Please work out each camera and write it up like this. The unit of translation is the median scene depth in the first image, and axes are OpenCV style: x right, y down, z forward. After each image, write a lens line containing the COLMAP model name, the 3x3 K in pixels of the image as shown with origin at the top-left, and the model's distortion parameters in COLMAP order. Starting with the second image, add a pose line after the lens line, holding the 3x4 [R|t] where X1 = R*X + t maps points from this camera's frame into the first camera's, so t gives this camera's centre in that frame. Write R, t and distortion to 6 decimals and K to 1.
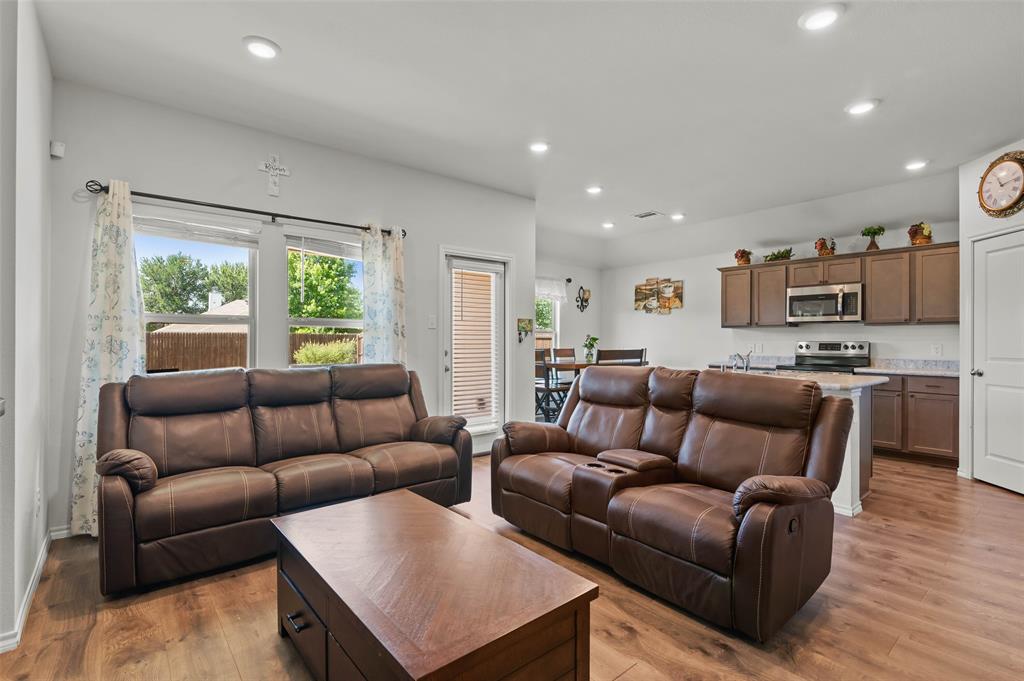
lens RADIAL K [[477.7, 0, 515.4], [0, 477.7, 336.6], [0, 0, 1]] dist [-0.001072, -0.000164]
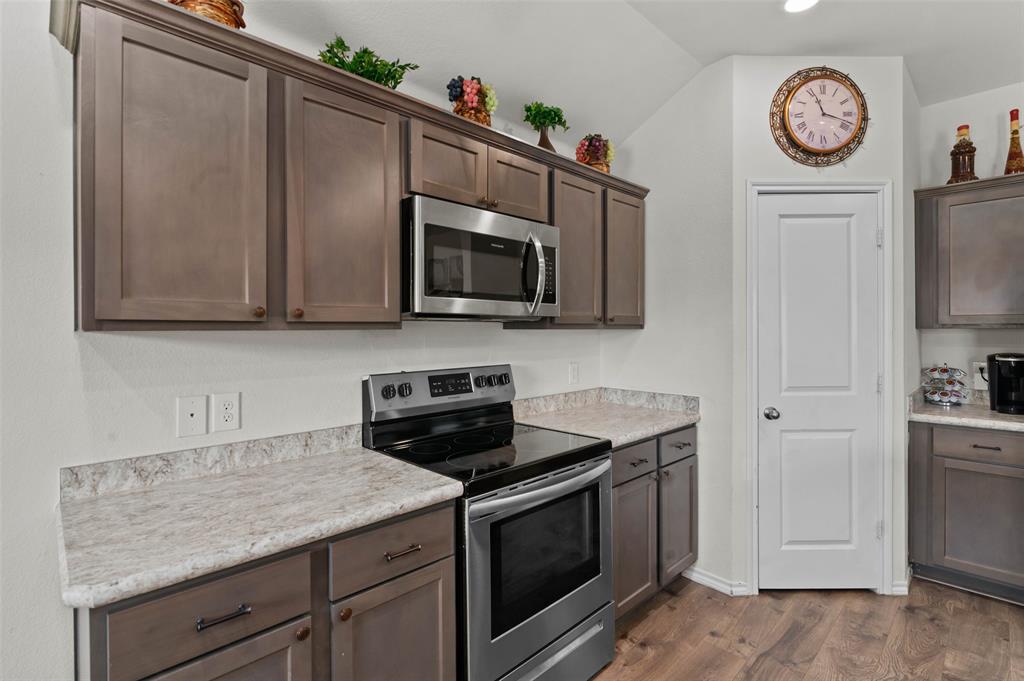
lens RADIAL K [[477.7, 0, 515.4], [0, 477.7, 336.6], [0, 0, 1]] dist [-0.001072, -0.000164]
pose [[-0.088927, -0.008232, 0.996004, 0.239315], [0.000146, 0.999966, 0.008278, -0.015571], [-0.996038, 0.000881, -0.088923, 0.822271]]
